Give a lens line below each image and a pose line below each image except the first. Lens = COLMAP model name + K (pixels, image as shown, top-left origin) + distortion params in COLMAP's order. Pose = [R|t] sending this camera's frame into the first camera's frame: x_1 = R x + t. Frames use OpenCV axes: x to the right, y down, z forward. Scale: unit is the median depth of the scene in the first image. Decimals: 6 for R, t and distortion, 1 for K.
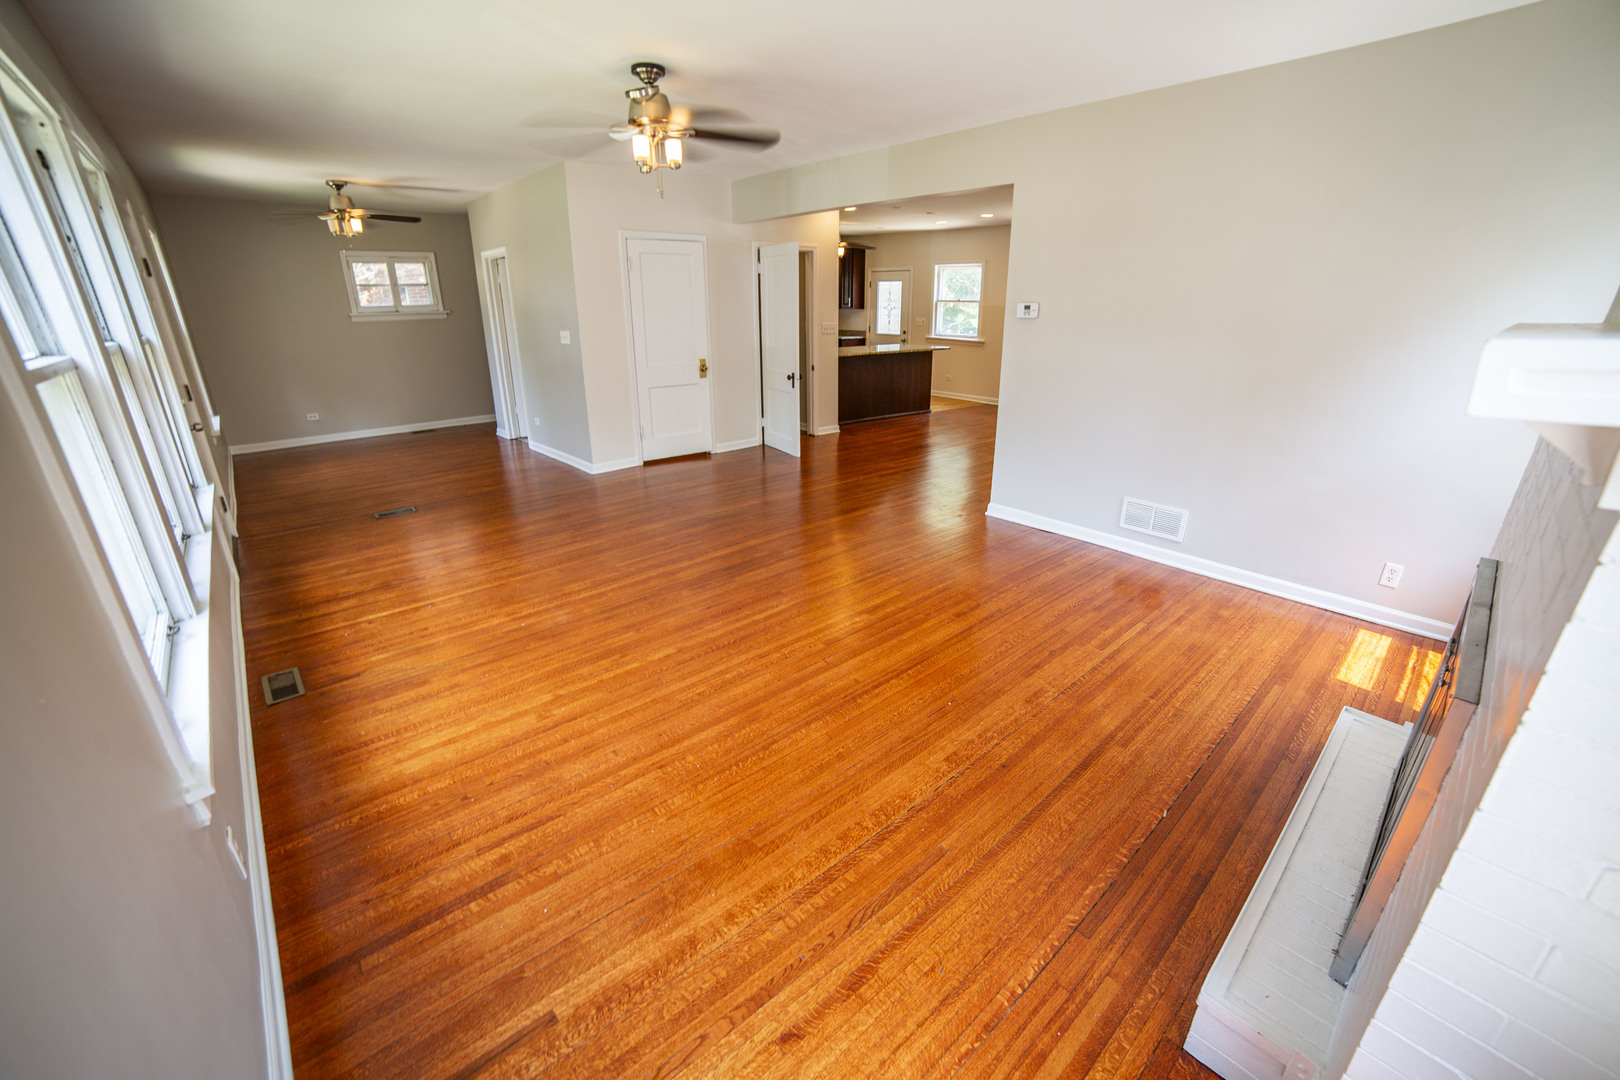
lens RADIAL K [[650.4, 0, 818.3], [0, 650.4, 546.7], [0, 0, 1]] dist [-0.113263, 0.042067]
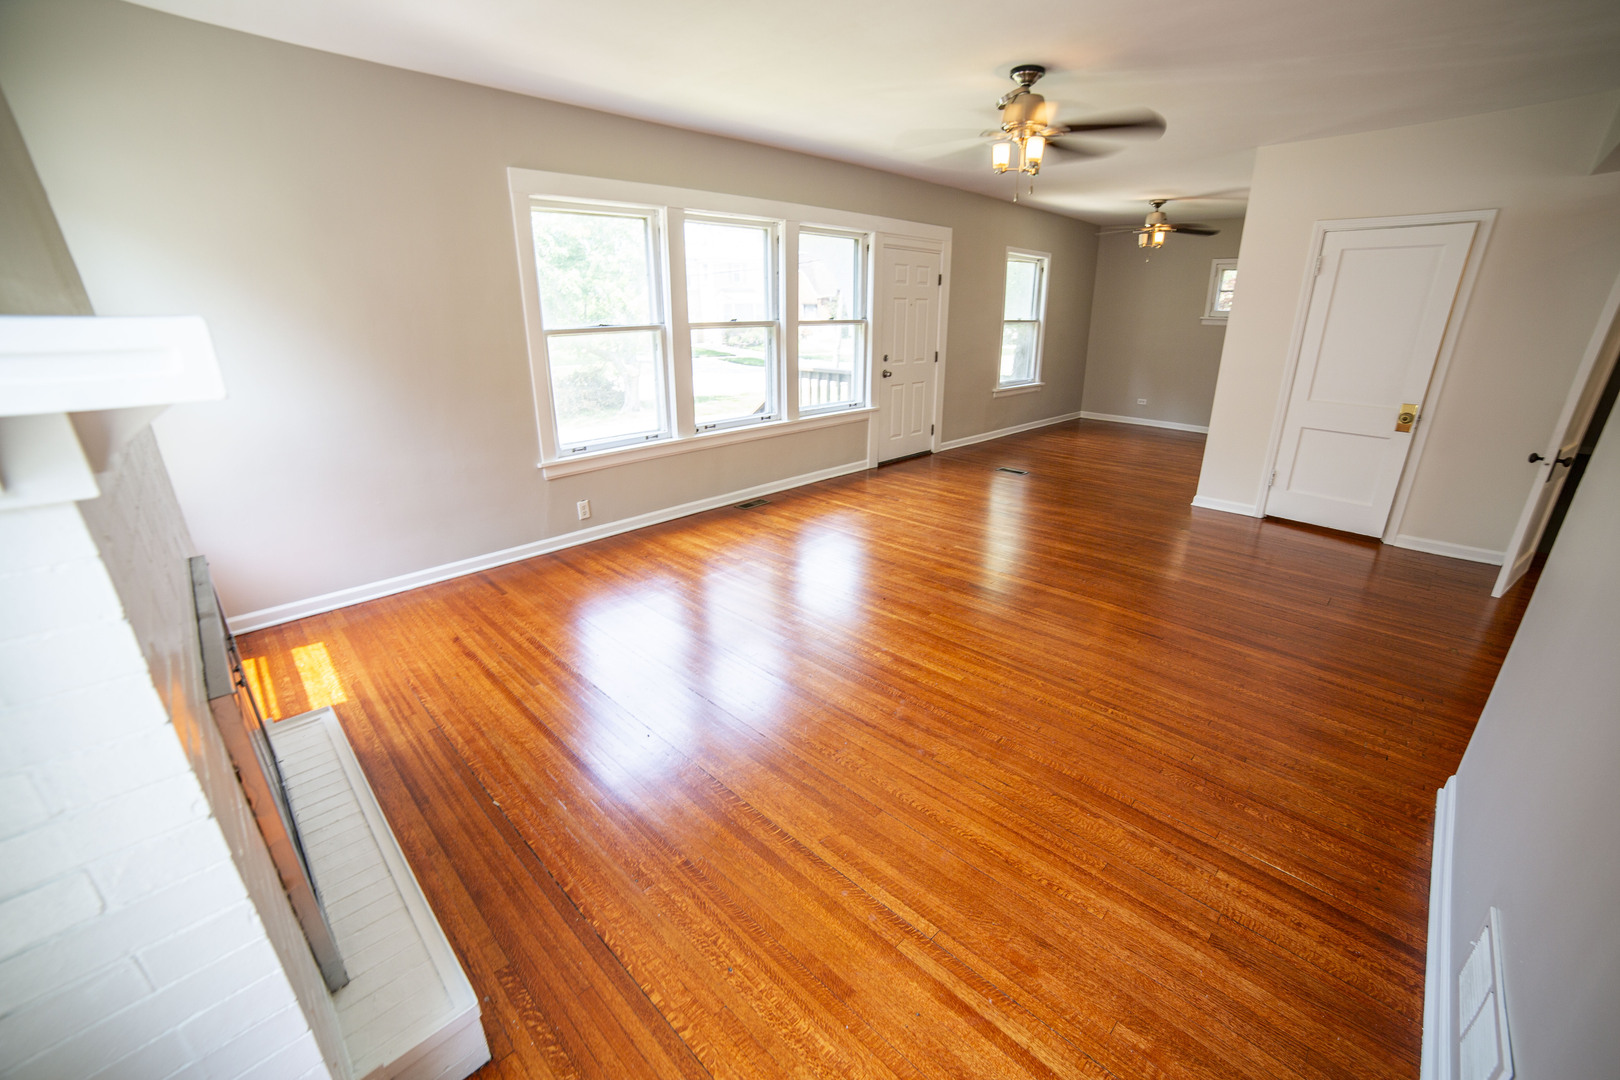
lens RADIAL K [[650.4, 0, 818.3], [0, 650.4, 546.7], [0, 0, 1]] dist [-0.113263, 0.042067]
pose [[0.064647, 0.342389, -0.937332, 0.876361], [-0.352228, 0.886669, 0.299590, -0.271200], [0.933679, 0.310787, 0.177919, 0.734972]]
